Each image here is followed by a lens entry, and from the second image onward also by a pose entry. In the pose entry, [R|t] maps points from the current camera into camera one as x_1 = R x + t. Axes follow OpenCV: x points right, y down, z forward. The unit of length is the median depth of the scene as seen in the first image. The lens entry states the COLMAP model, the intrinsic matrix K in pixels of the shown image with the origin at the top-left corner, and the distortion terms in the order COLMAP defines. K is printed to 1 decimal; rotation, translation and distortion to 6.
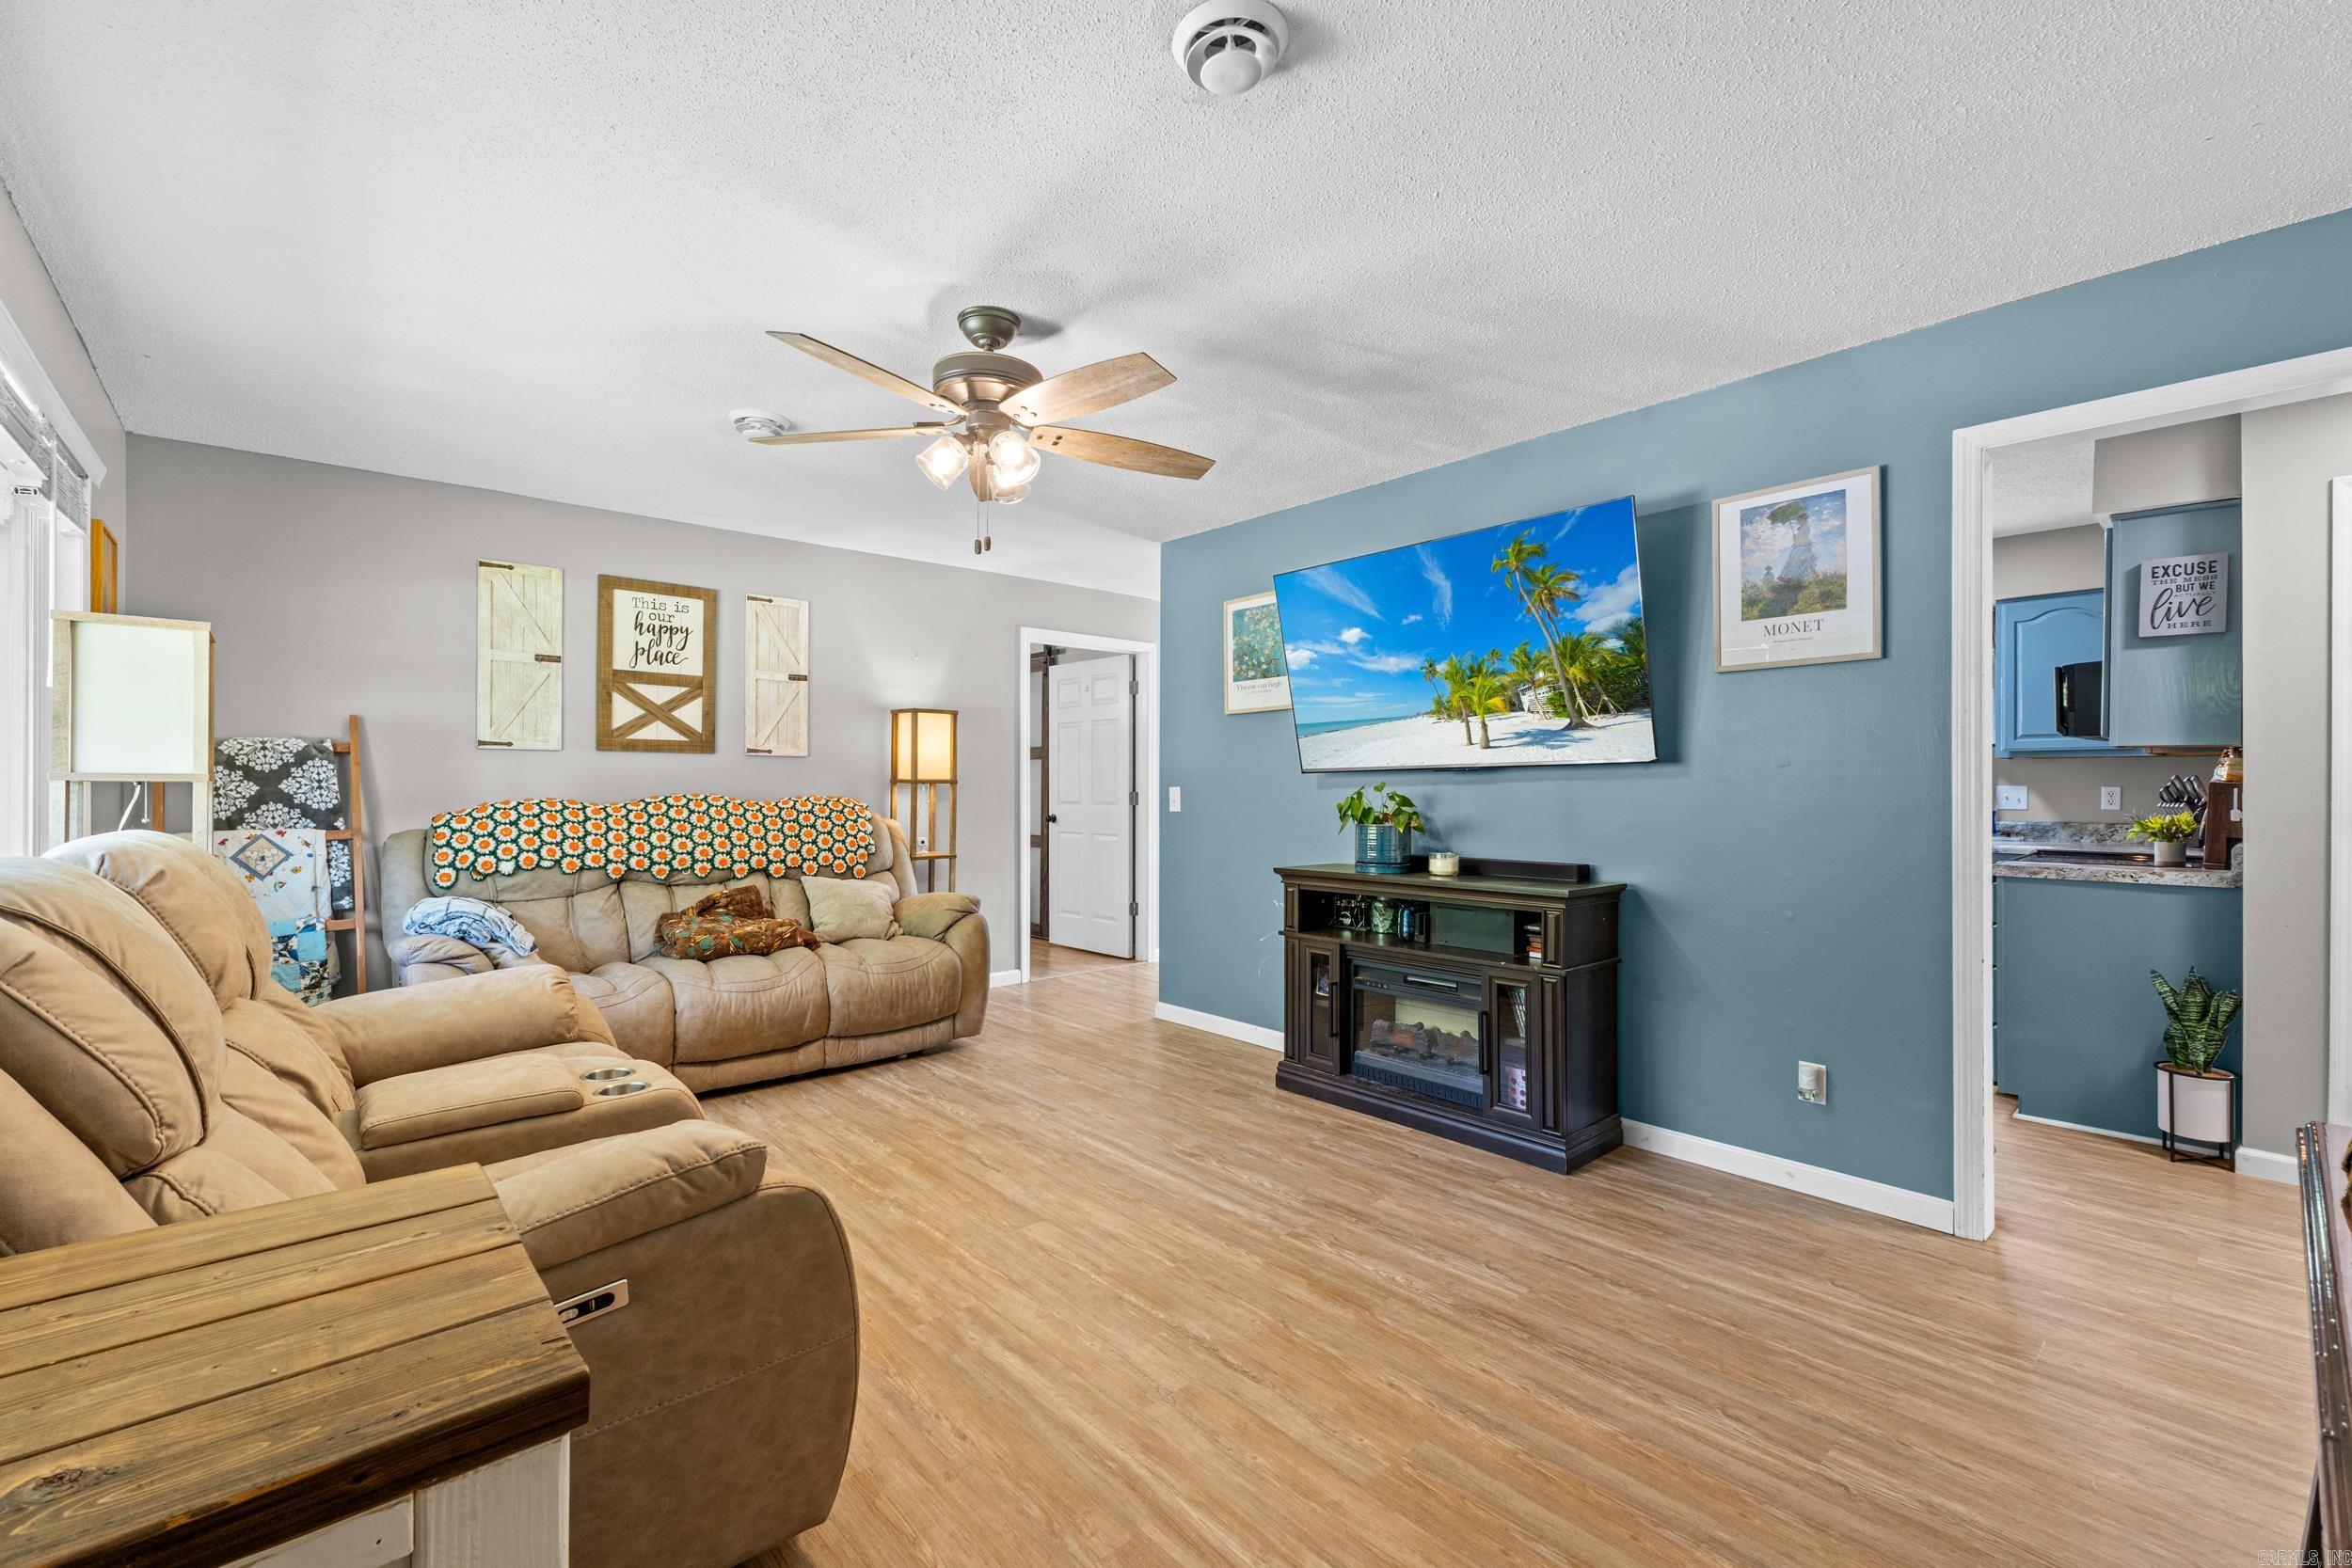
lens RADIAL K [[992.1, 0, 1173.5], [0, 992.1, 785.8], [0, 0, 1]] dist [0.002390, 0.000087]
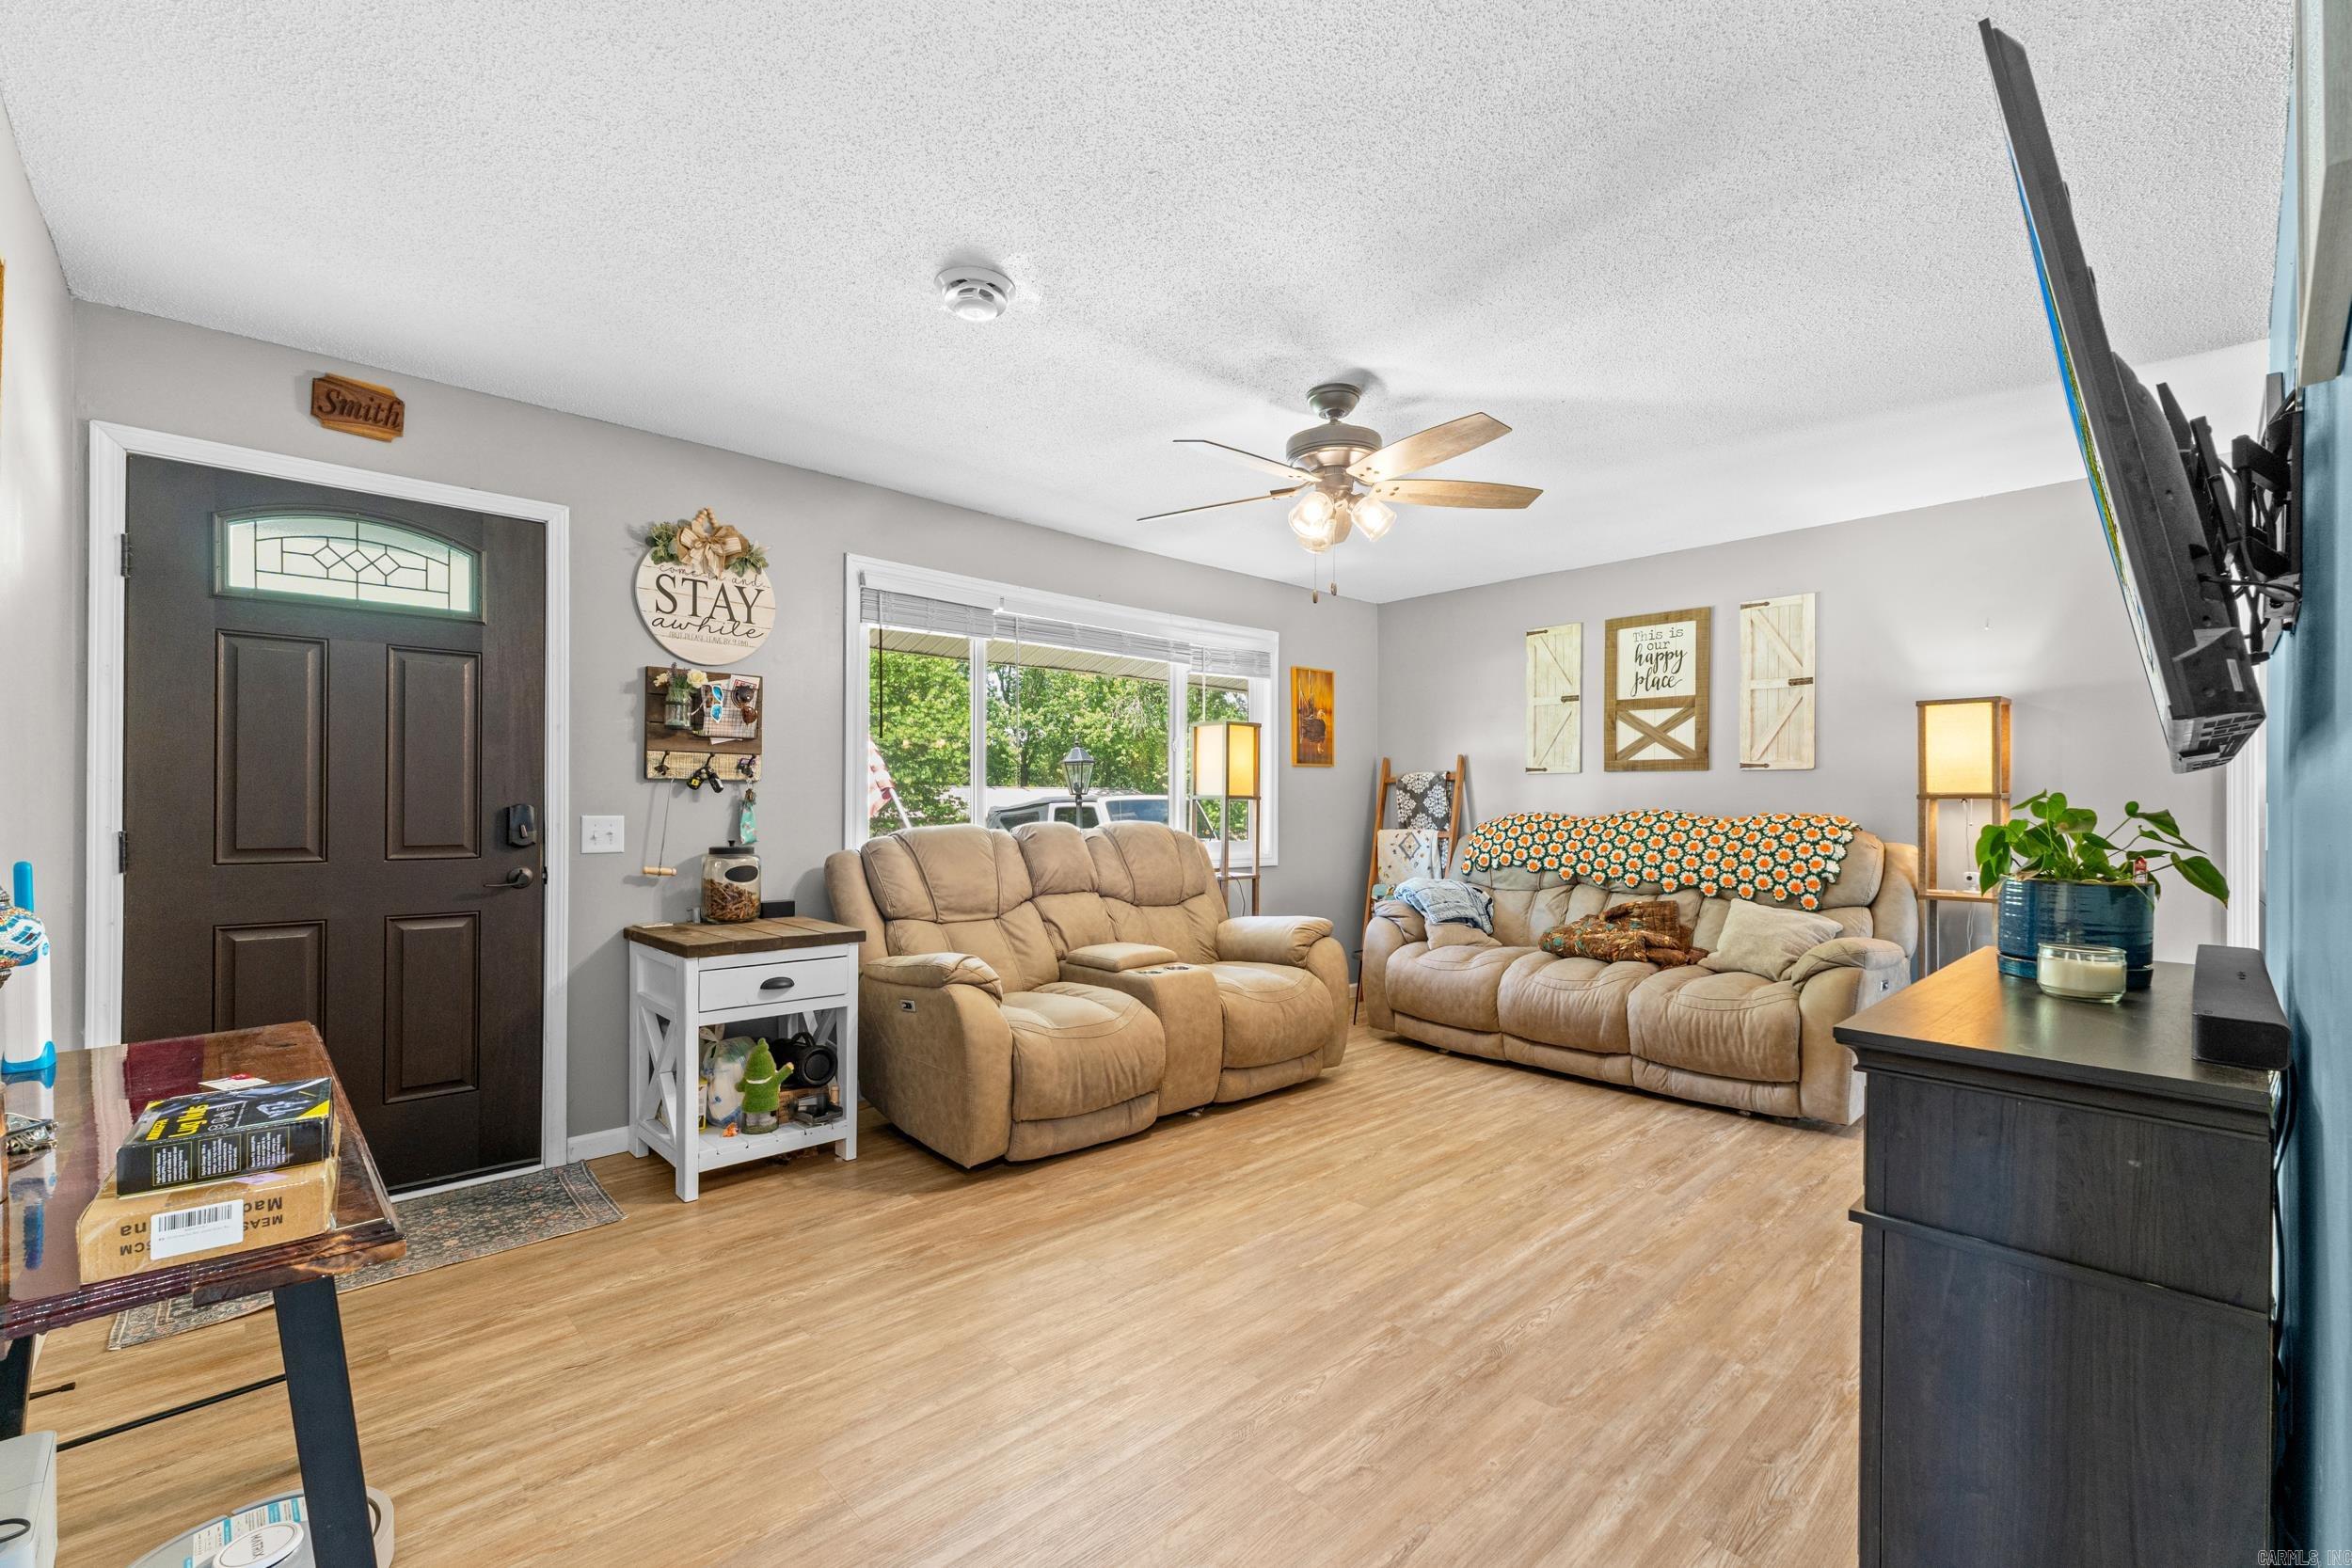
lens RADIAL K [[992.1, 0, 1178.7], [0, 992.1, 804.3], [0, 0, 1]] dist [0.002390, 0.000087]
pose [[0.031896, -0.000179, -0.999491, 0.634428], [-0.001429, 0.999999, -0.000225, 0.003808], [0.999490, 0.001436, 0.031895, 0.521193]]
